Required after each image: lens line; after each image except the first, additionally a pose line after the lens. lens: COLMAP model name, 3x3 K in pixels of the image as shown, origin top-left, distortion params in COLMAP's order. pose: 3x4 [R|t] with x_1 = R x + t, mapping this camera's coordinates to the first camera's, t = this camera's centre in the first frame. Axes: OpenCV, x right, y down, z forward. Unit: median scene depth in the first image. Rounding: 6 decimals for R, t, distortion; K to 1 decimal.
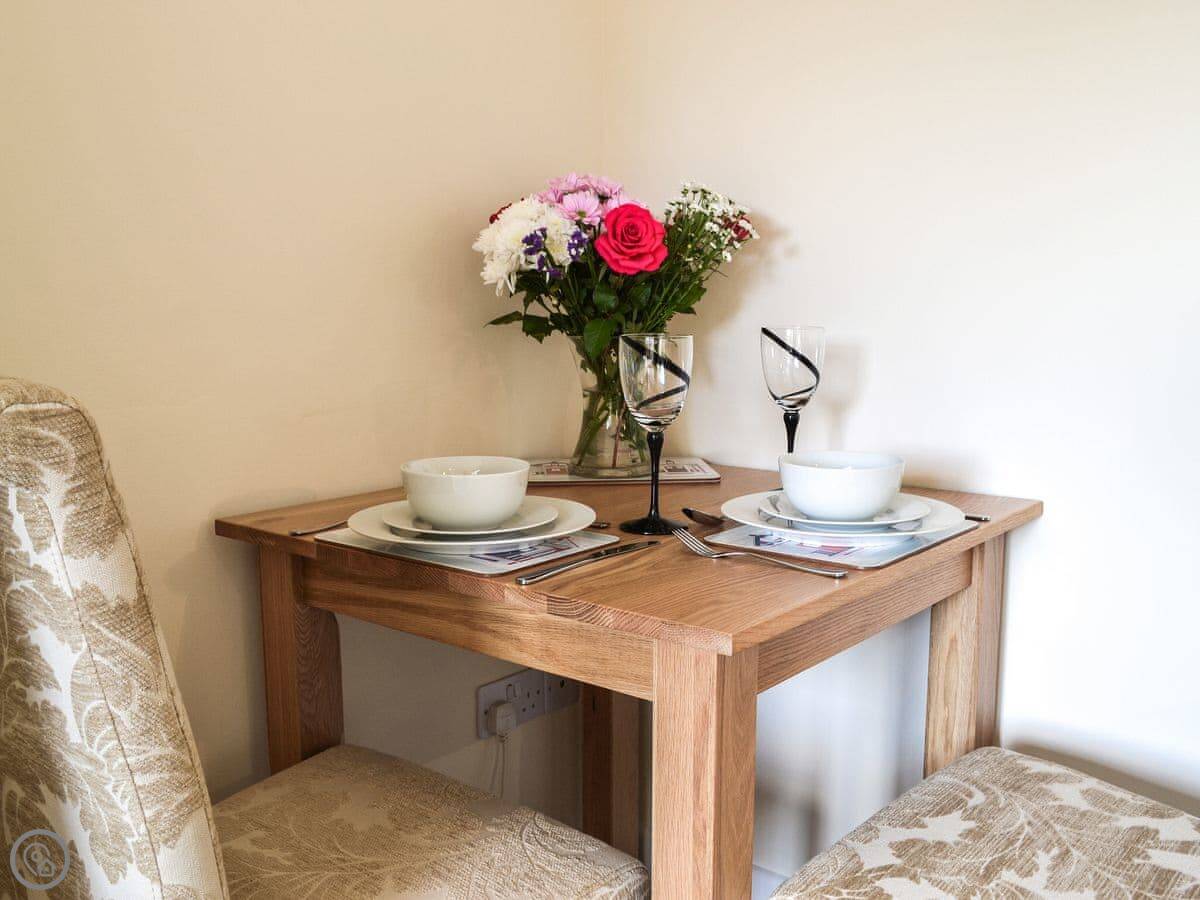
lens RADIAL K [[1117.9, 0, 630.0], [0, 1117.9, 449.9], [0, 0, 1]] dist [-0.061253, 0.001201]
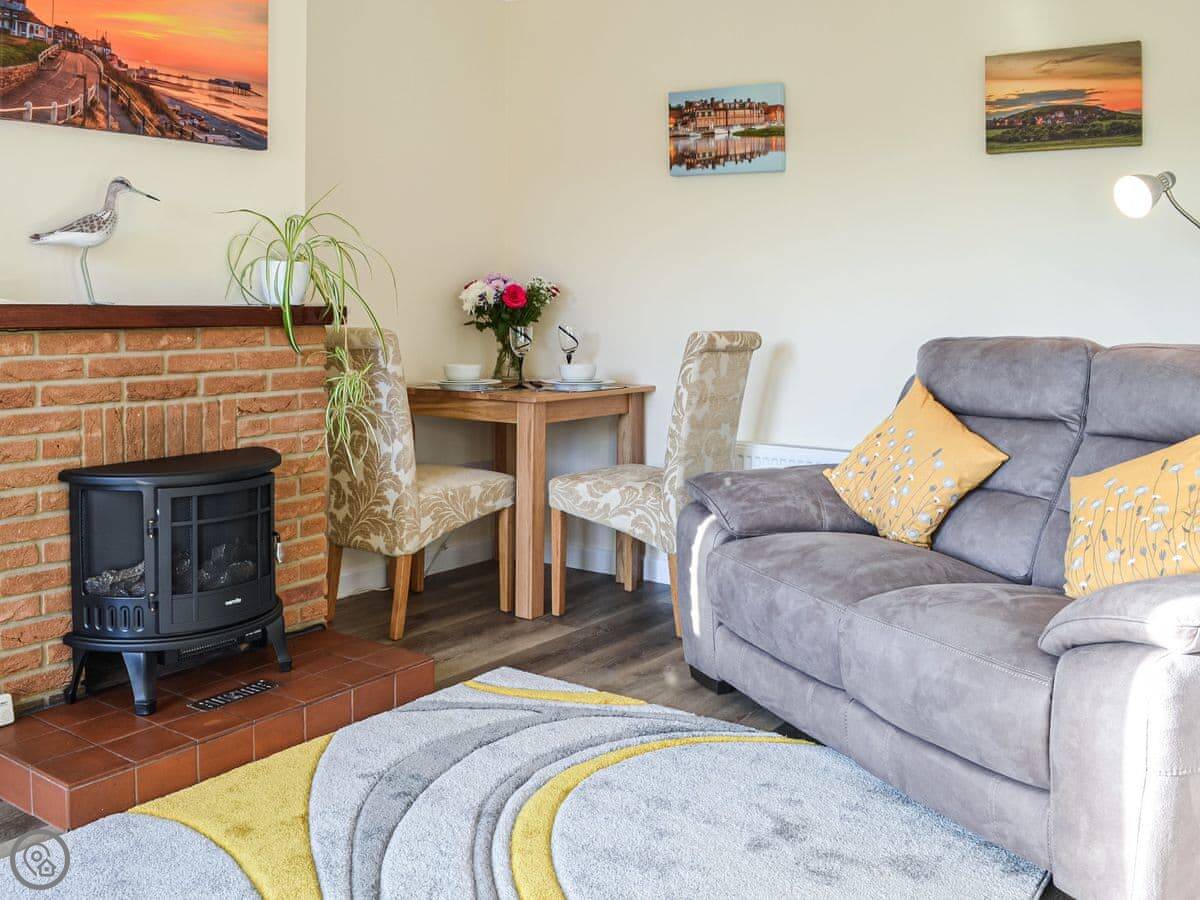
lens RADIAL K [[1130.4, 0, 597.7], [0, 1130.4, 418.5], [0, 0, 1]] dist [-0.065970, 0.013511]
pose [[0.998248, 0.005984, 0.058858, 0.047282], [-0.002700, 0.998443, -0.055721, 0.303335], [-0.059100, 0.055465, 0.996710, -1.988157]]
